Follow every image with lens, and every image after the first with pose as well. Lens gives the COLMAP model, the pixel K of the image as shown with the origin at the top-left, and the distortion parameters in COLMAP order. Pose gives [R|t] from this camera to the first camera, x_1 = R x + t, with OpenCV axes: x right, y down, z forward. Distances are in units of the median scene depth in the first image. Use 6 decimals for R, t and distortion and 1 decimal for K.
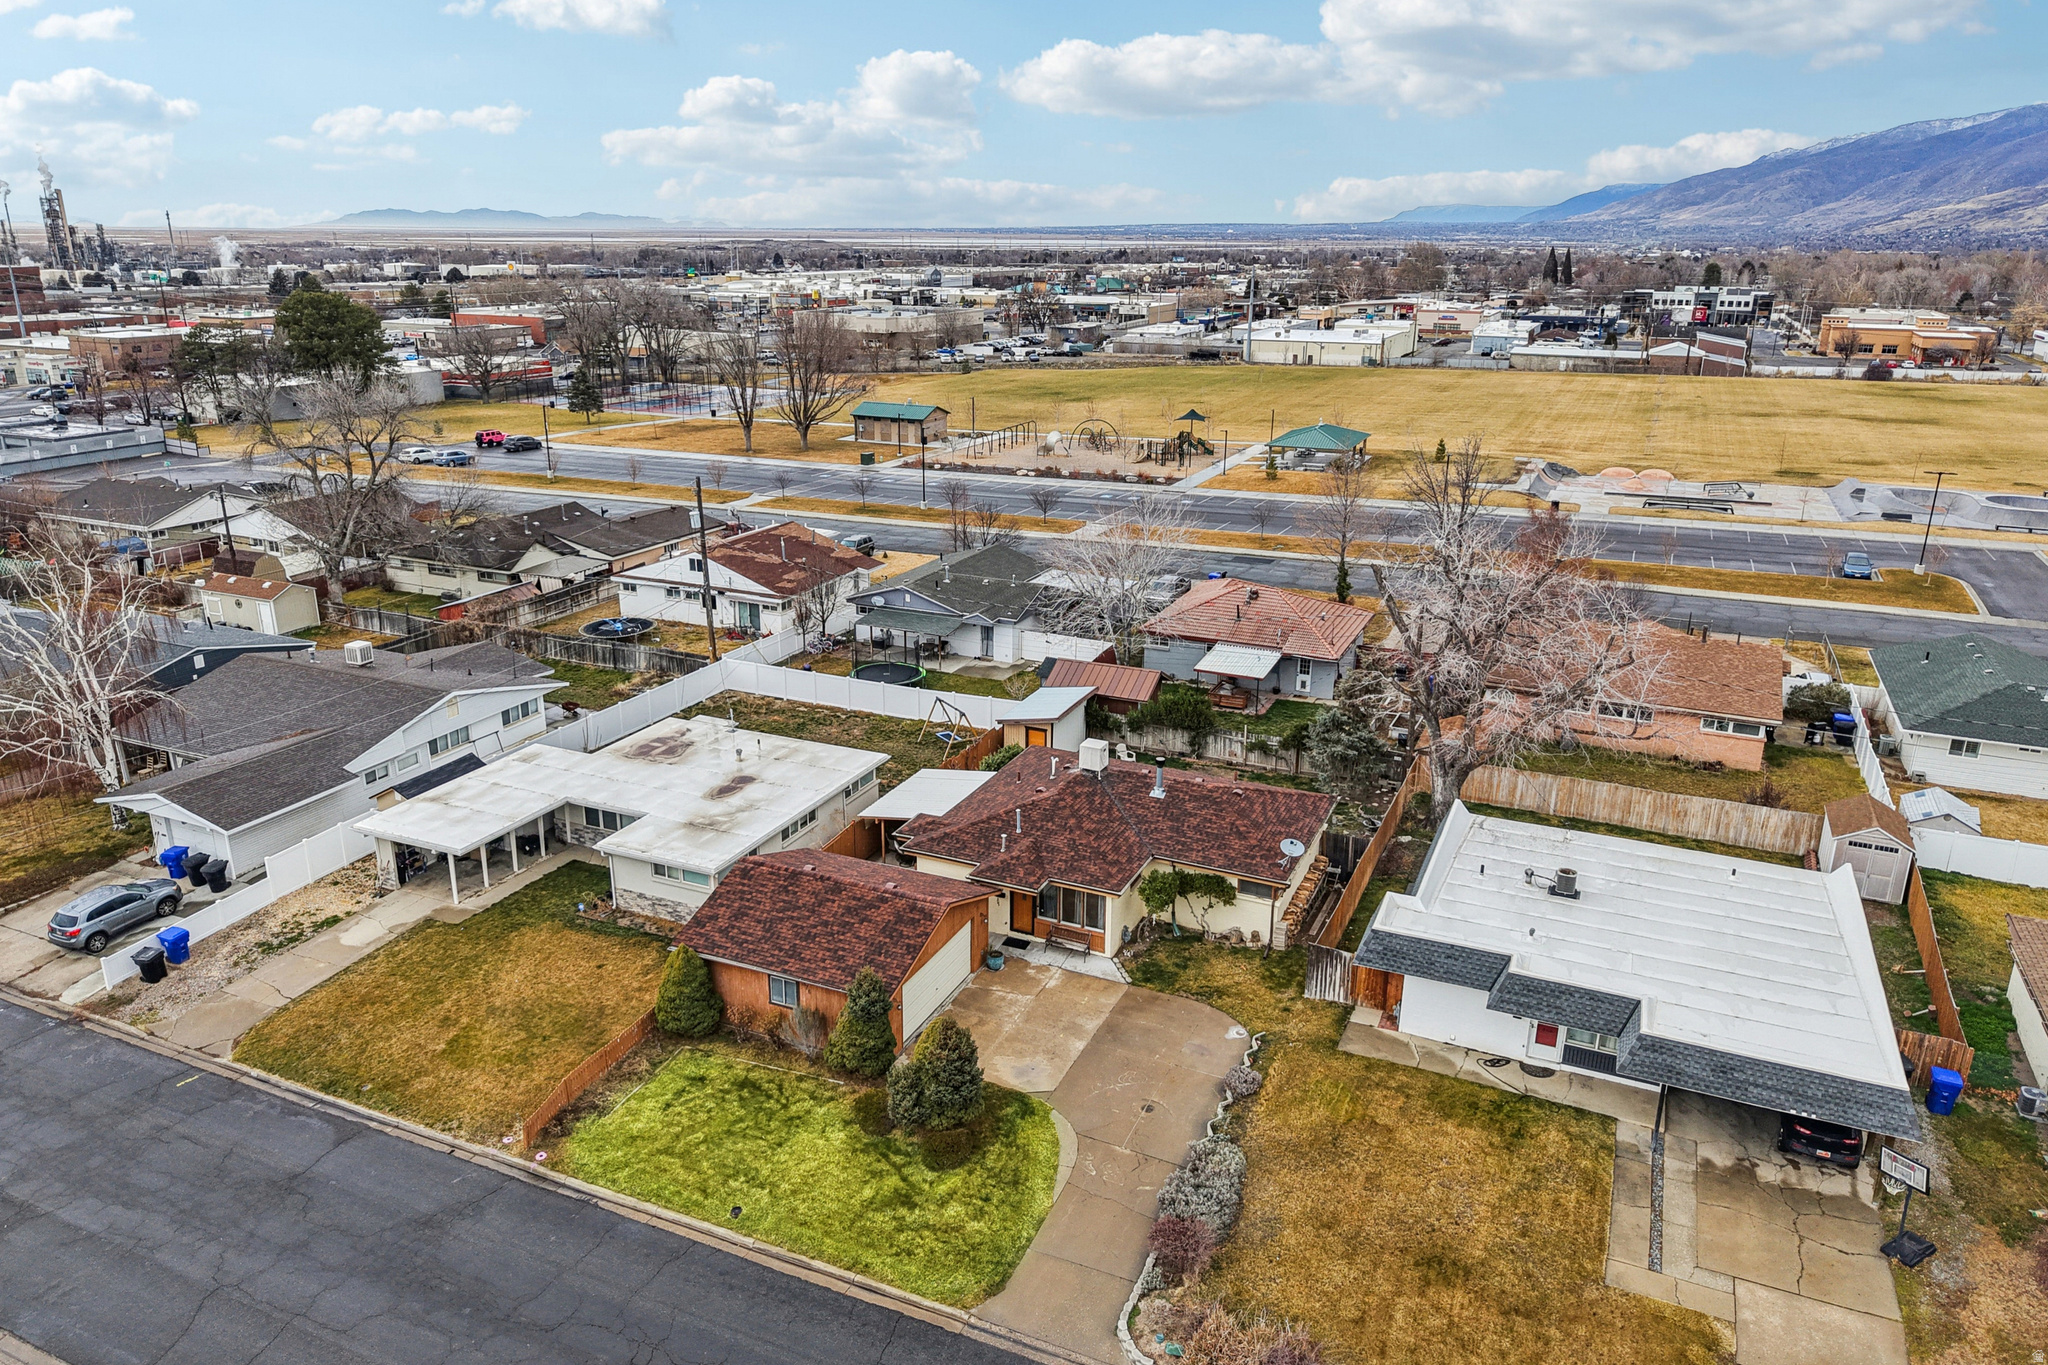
lens RADIAL K [[1374.1, 0, 1024.0], [0, 1374.1, 682.5], [0, 0, 1]] dist [0.021887, -0.019549]
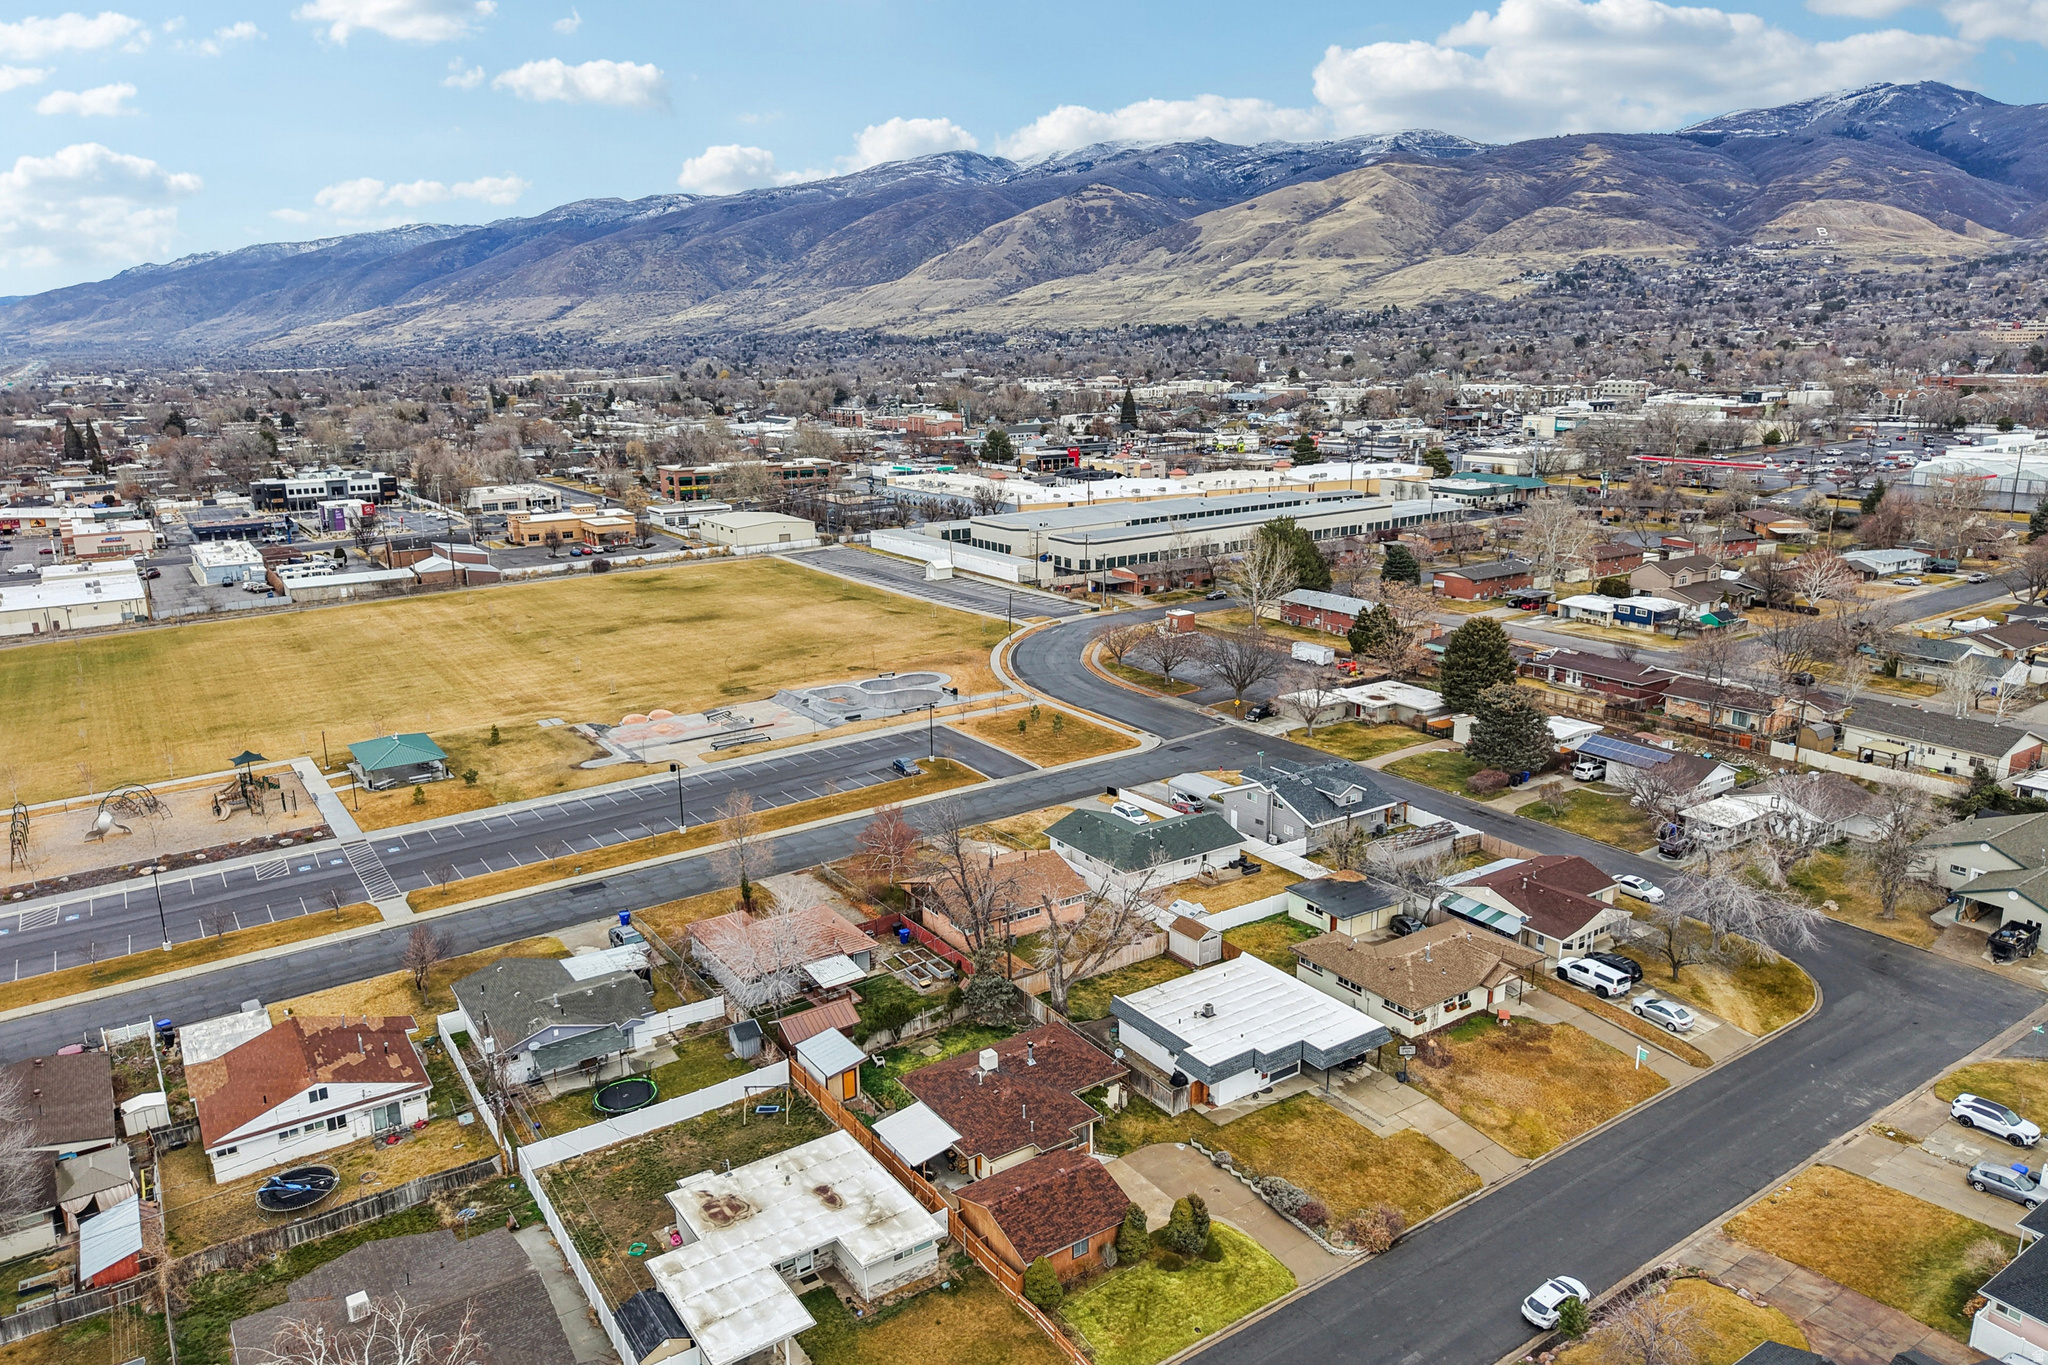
lens RADIAL K [[1374.1, 0, 1024.0], [0, 1374.1, 682.5], [0, 0, 1]] dist [0.021887, -0.019549]
pose [[0.520683, -0.219006, 0.825182, -1.367175], [0.280207, 0.956835, 0.077140, -0.569844], [-0.806458, 0.191056, 0.559574, -0.079925]]
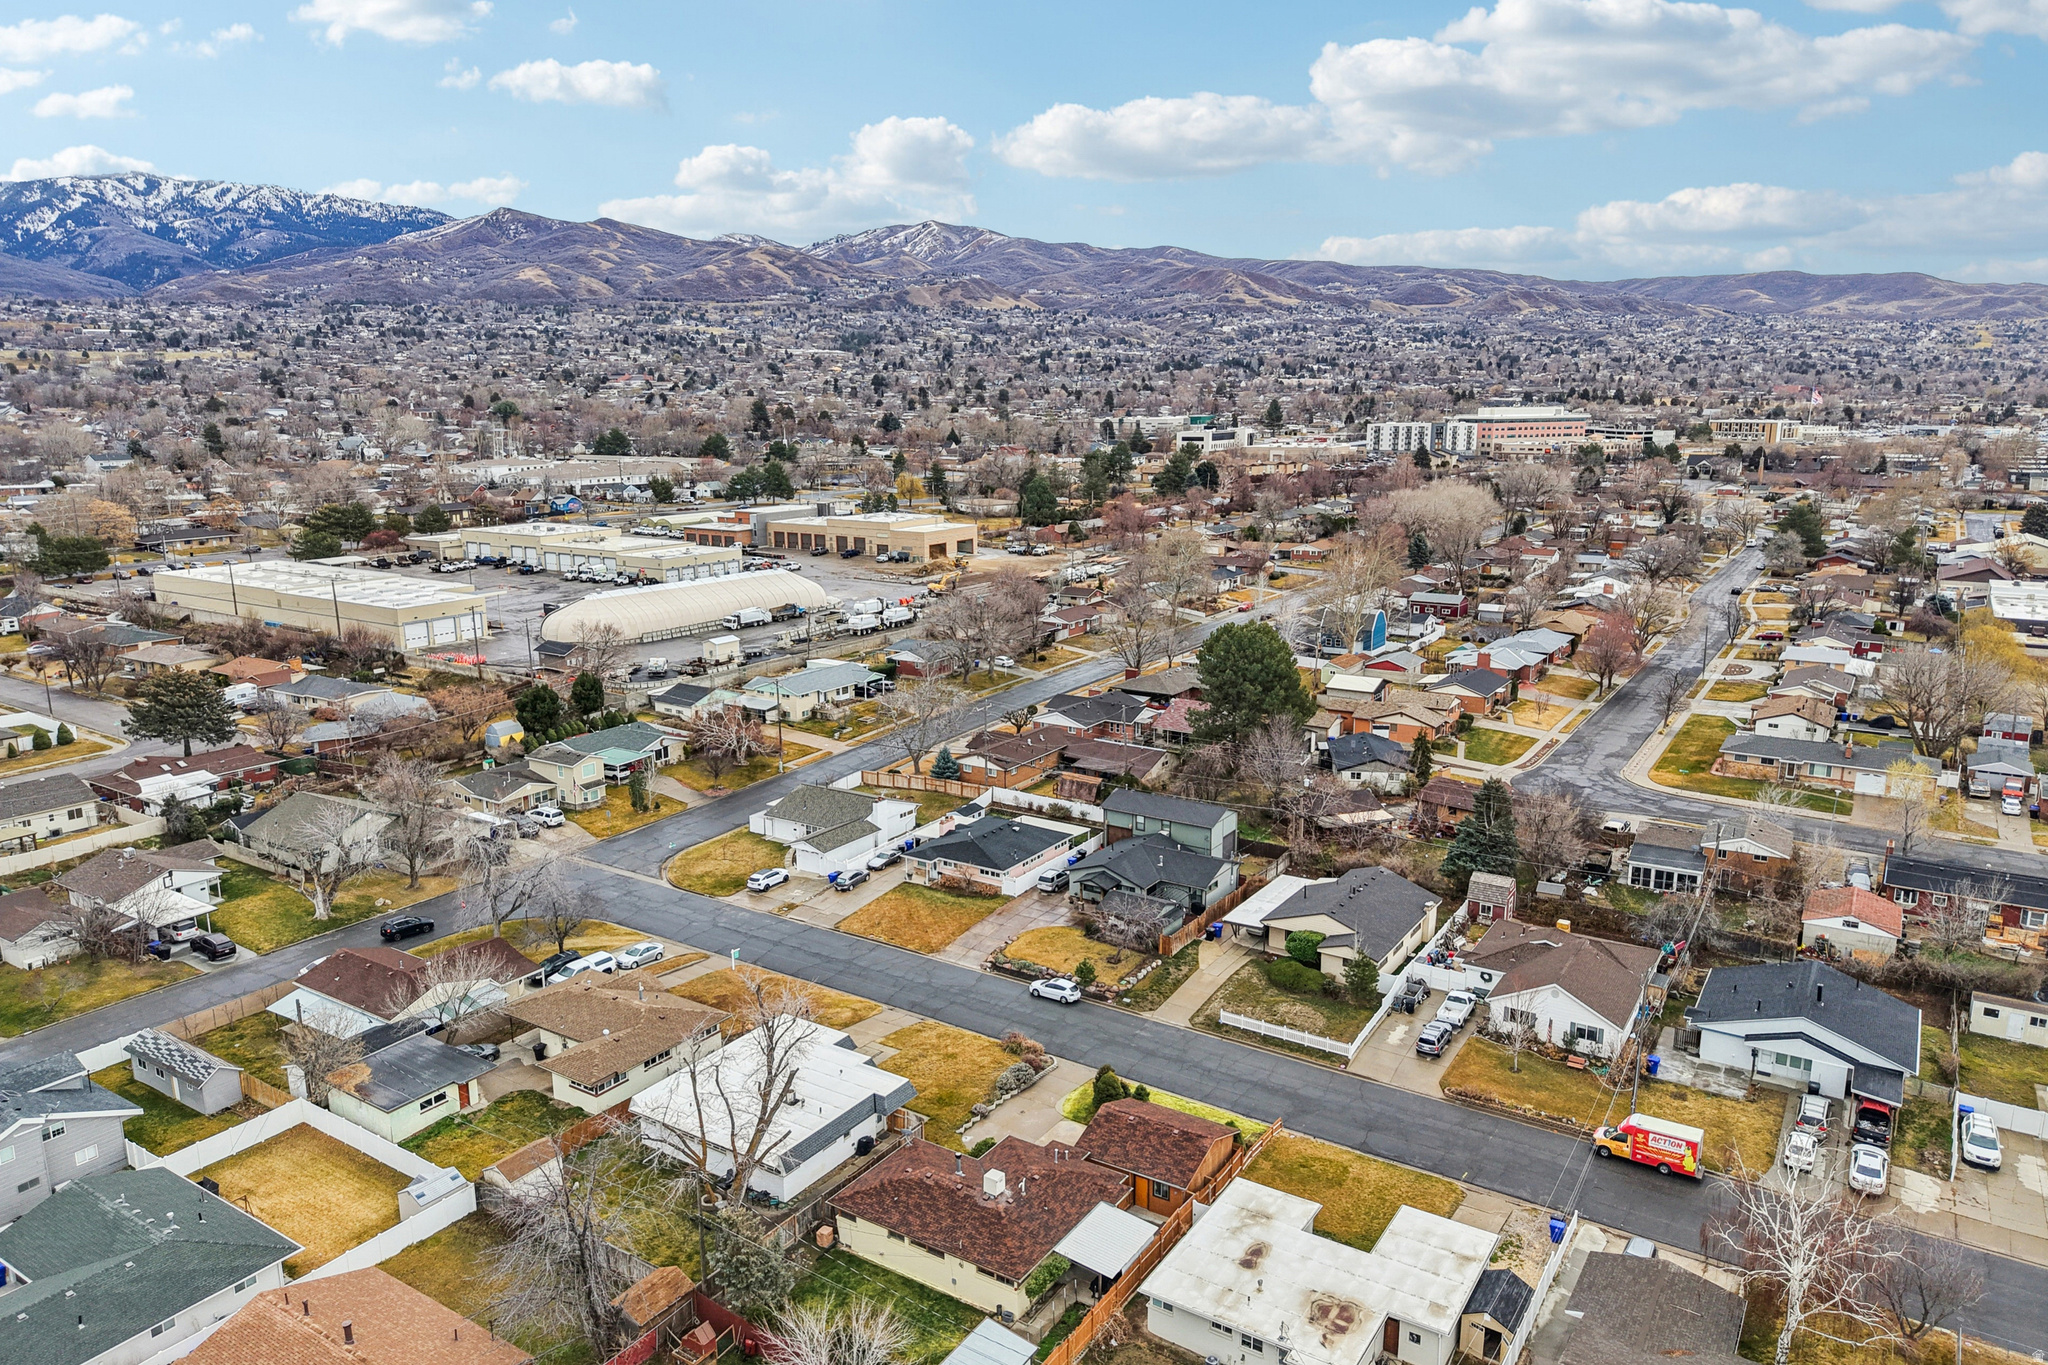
lens RADIAL K [[1342.0, 0, 1024.0], [0, 1342.0, 682.5], [0, 0, 1]] dist [0.032380, -0.033742]
pose [[-0.987673, -0.033902, 0.152816, -0.202068], [0.047551, 0.865147, 0.499259, -1.258496], [-0.149134, 0.500372, -0.852870, 2.190212]]
